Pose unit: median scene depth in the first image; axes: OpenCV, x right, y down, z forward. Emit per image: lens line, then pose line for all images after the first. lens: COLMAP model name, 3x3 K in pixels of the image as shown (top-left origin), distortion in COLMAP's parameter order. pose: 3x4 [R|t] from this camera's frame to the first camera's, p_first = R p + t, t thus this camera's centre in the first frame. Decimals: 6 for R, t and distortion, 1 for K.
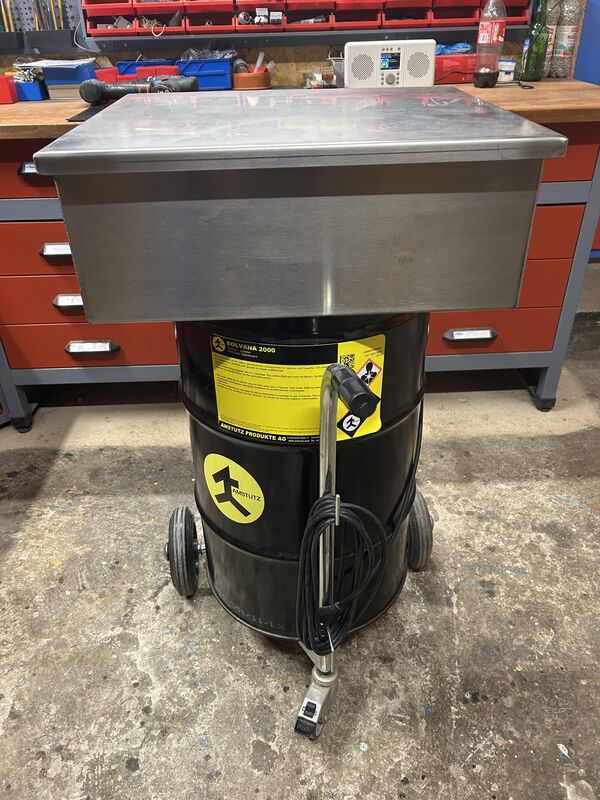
lens RADIAL K [[590.2, 0, 299.9], [0, 590.2, 402.3], [0, 0, 1]] dist [0.041185, -0.041049]
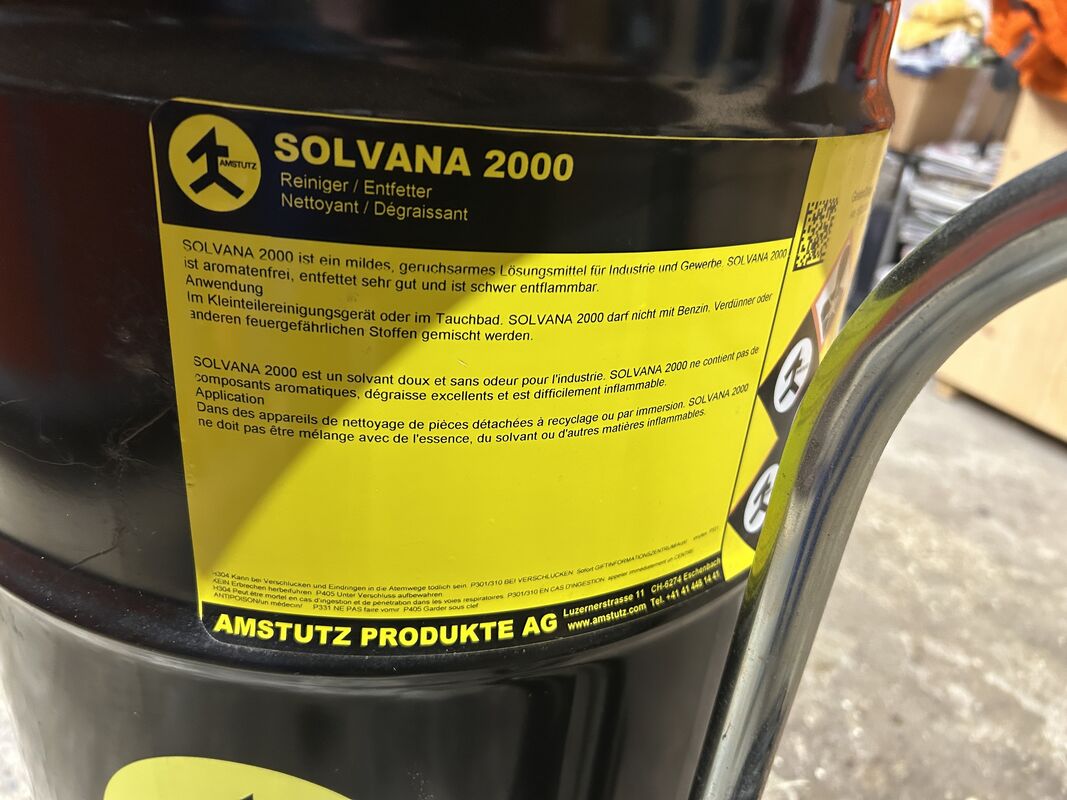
lens RADIAL K [[787.1, 0, 550.1], [0, 787.1, 400.3], [0, 0, 1]] dist [0.041185, -0.041049]
pose [[0.880206, -0.106966, 0.462380, -0.164559], [0.165488, 0.982297, -0.087786, 0.005292], [-0.444804, 0.153788, 0.882326, 0.758471]]
